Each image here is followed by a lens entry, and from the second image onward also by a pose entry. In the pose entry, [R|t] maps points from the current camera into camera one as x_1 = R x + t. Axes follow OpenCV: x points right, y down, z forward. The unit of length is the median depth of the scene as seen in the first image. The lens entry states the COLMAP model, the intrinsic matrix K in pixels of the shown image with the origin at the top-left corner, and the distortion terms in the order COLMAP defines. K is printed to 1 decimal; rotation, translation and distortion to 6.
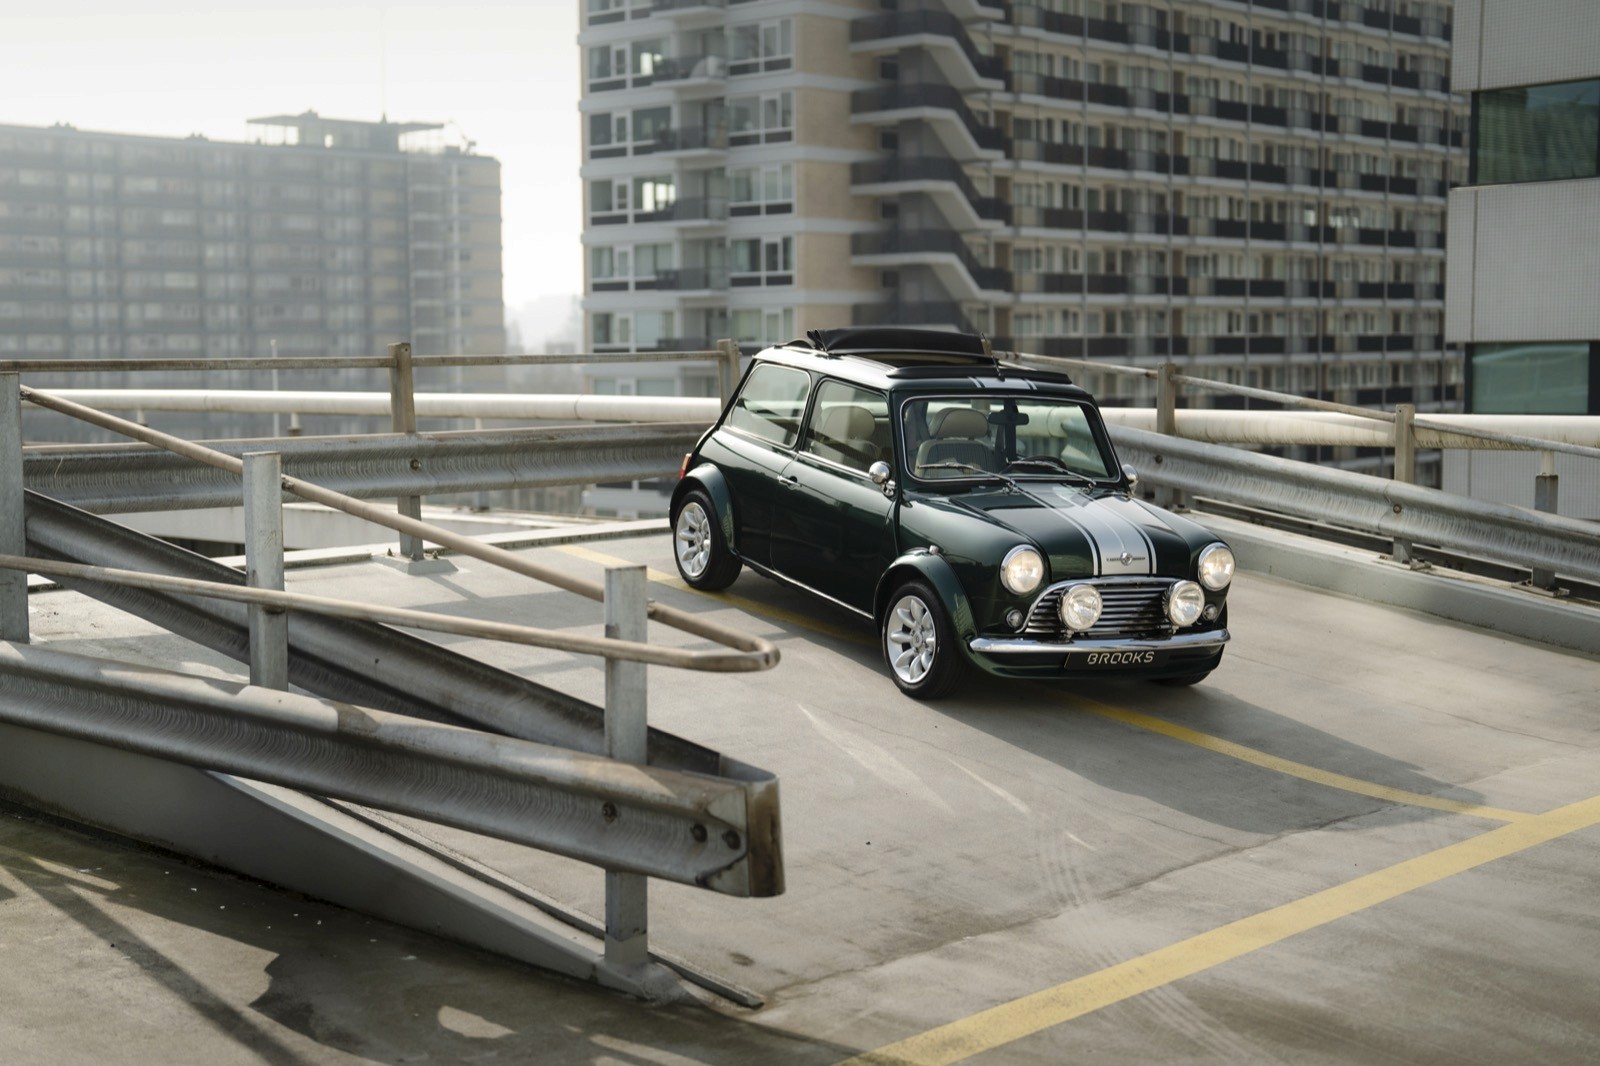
lens RADIAL K [[2394.4, 0, 800.0], [0, 2394.4, 533.0], [0, 0, 1]] dist [-0.059534, 0.044611]
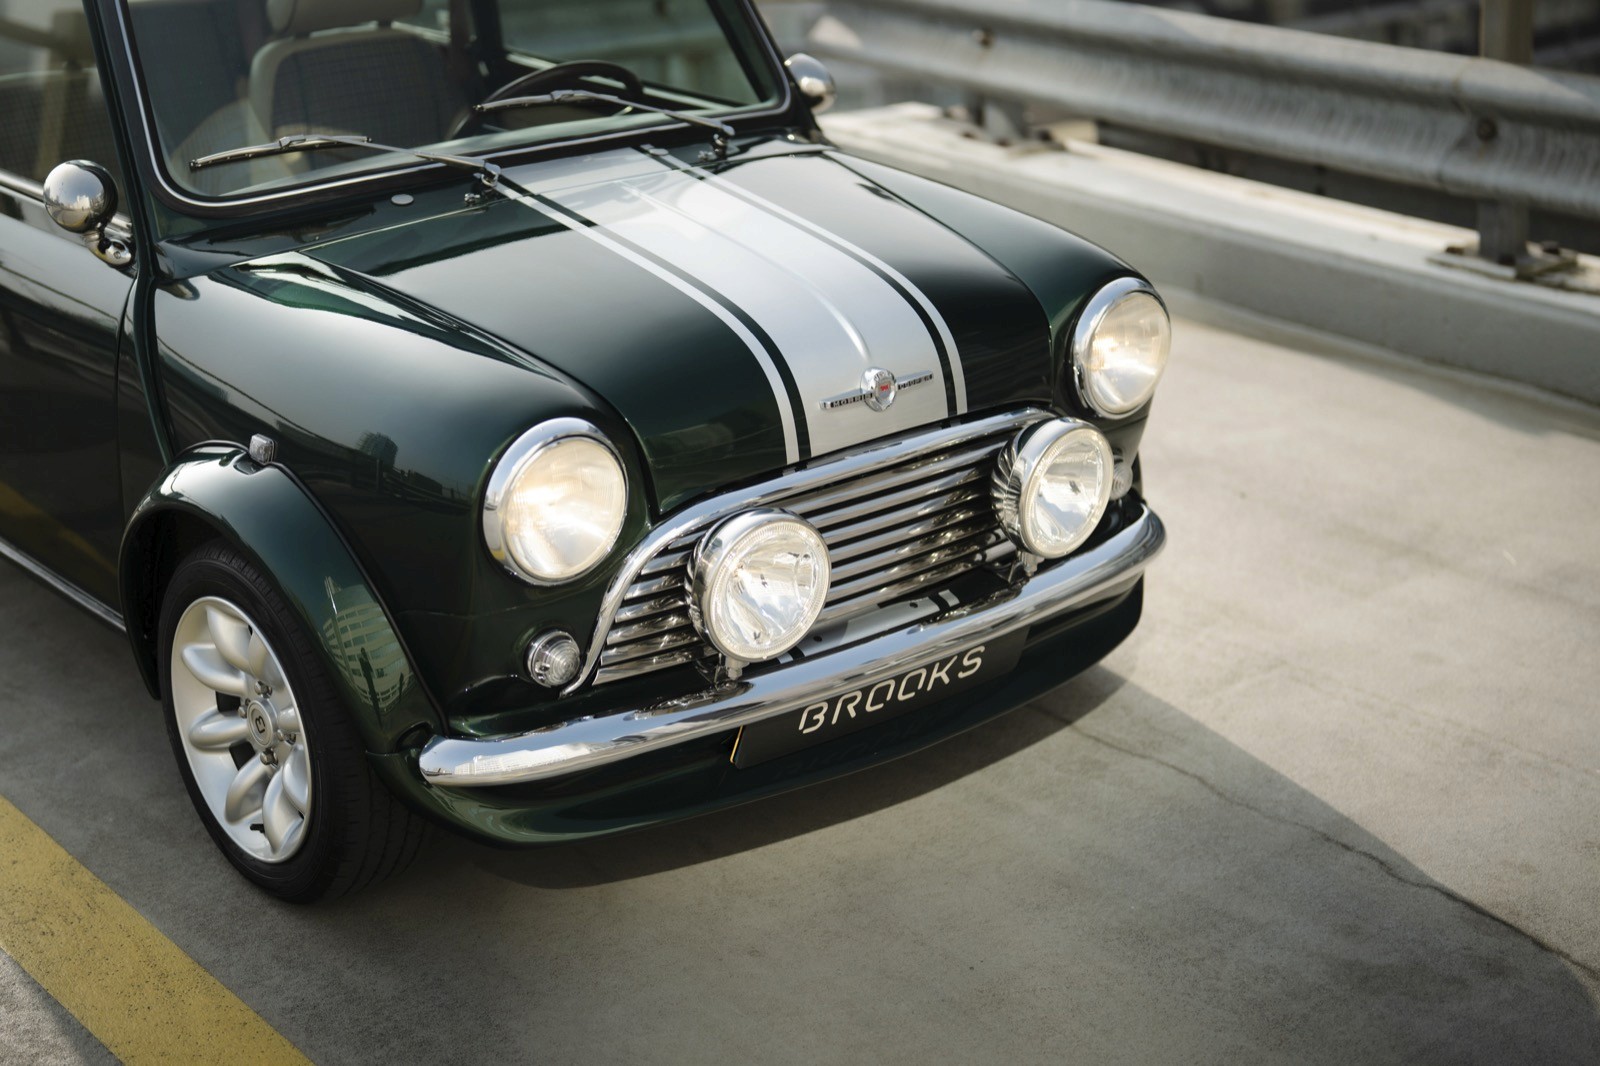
lens RADIAL K [[2394.4, 0, 800.0], [0, 2394.4, 533.0], [0, 0, 1]] dist [-0.059534, 0.044611]
pose [[0.976135, -0.143239, 0.163228, 0.070687], [0.106559, 0.970847, 0.214712, -0.040069], [-0.189224, -0.192194, 0.962941, 0.685024]]
